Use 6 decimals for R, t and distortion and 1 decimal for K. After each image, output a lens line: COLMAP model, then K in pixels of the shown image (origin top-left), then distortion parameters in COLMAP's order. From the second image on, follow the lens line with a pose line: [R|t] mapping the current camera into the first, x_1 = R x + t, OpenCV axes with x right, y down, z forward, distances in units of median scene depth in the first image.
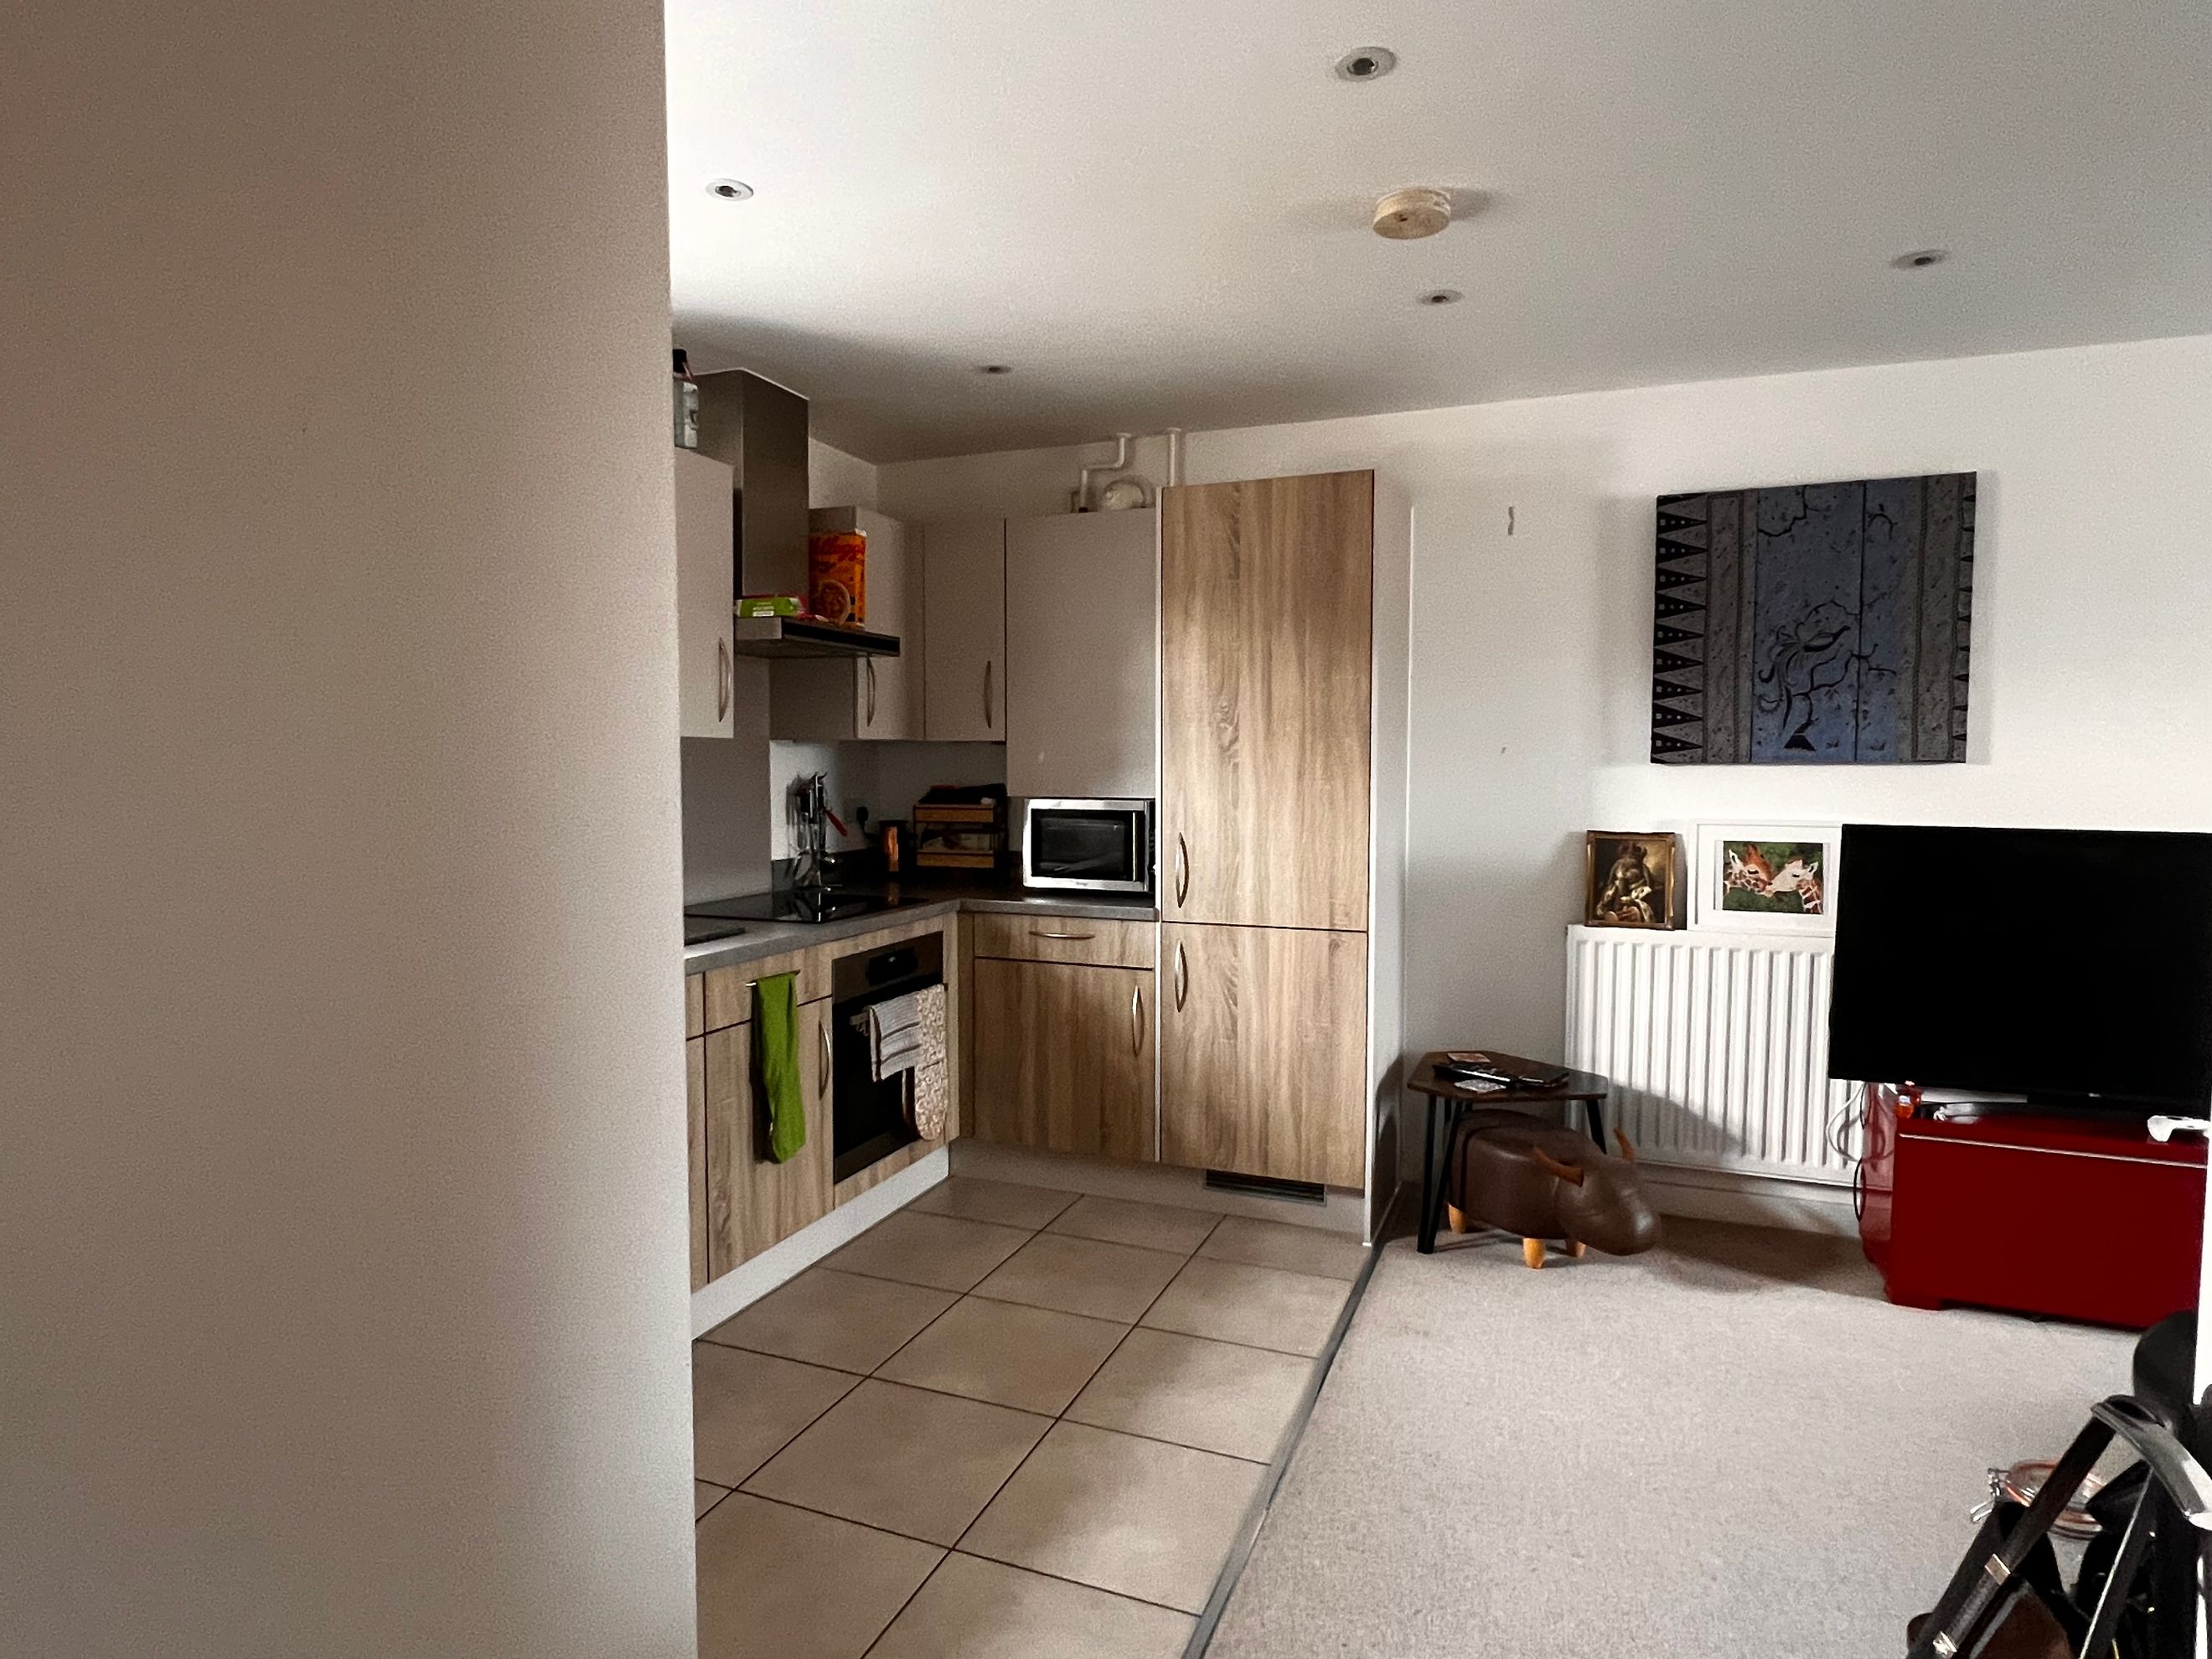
lens RADIAL K [[1233.4, 0, 1106.0], [0, 1233.4, 829.5], [0, 0, 1]] dist [0.001875, -0.000112]
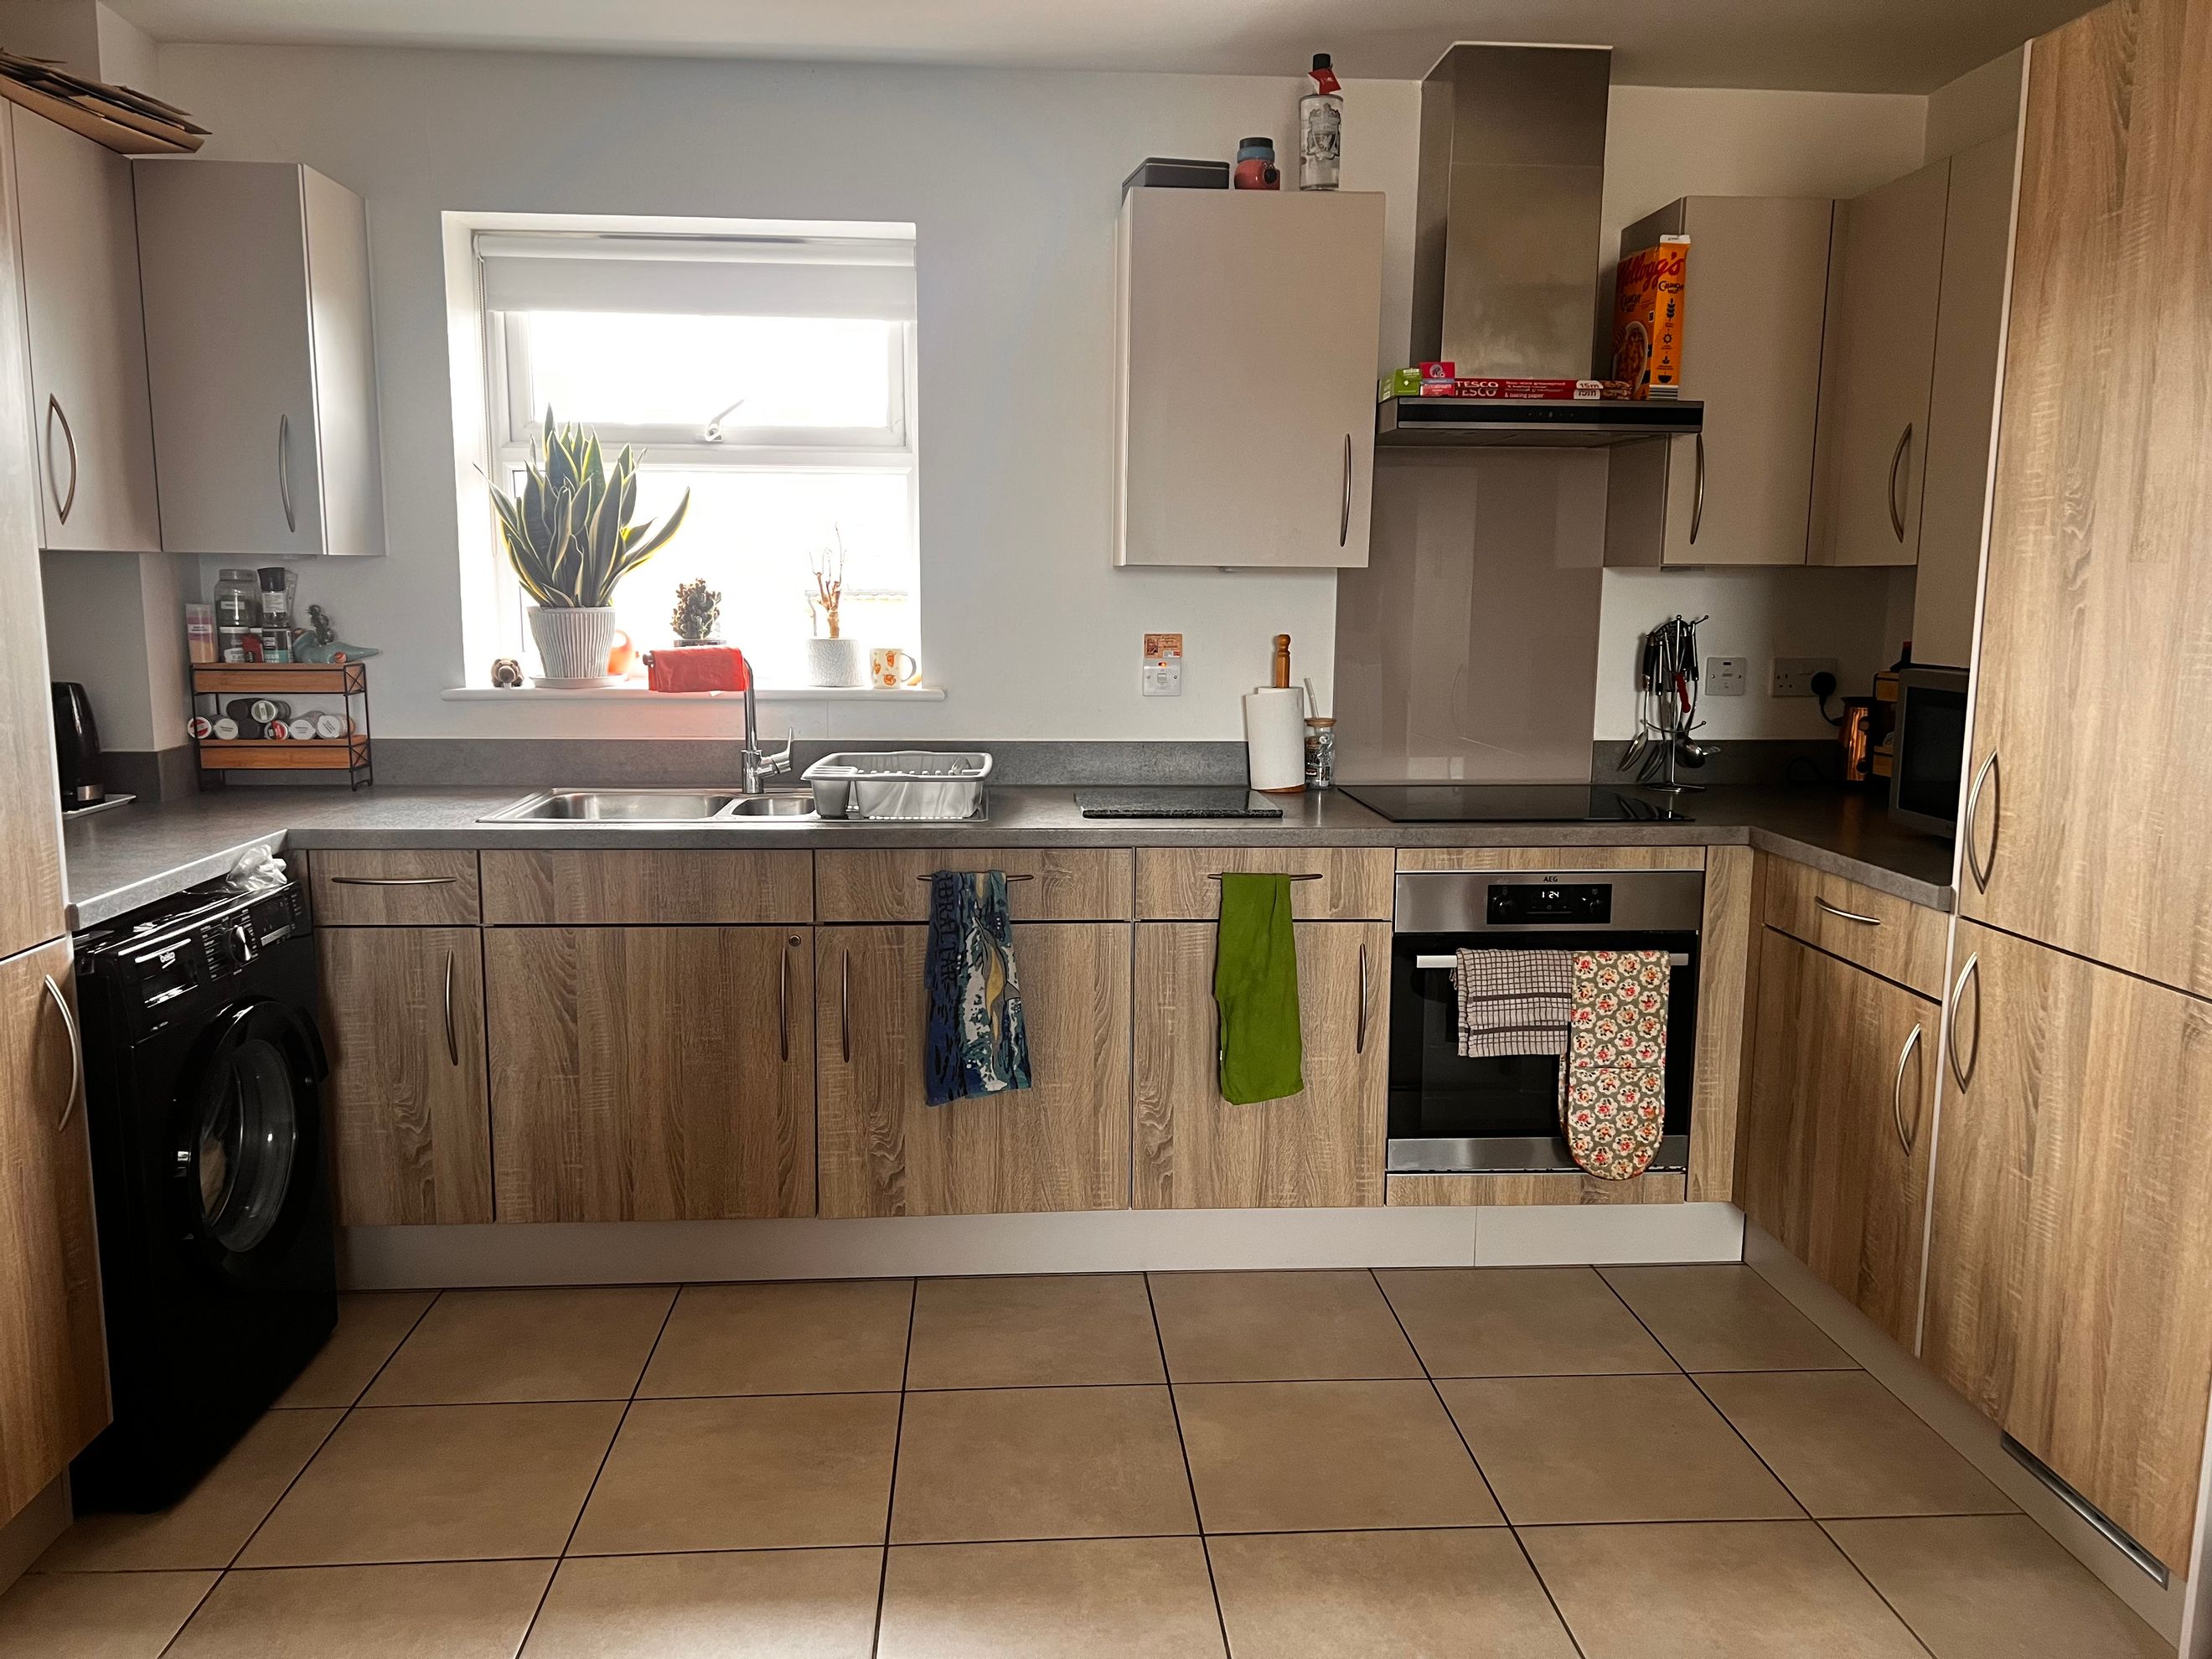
lens RADIAL K [[1648.7, 0, 1106.0], [0, 1648.7, 829.5], [0, 0, 1]] dist [0.089217, -0.133278]
pose [[0.426738, 0.132099, -0.894676, 0.527302], [-0.056877, 0.991237, 0.119228, -0.024708], [0.902585, 0.000007, 0.430512, 0.381723]]
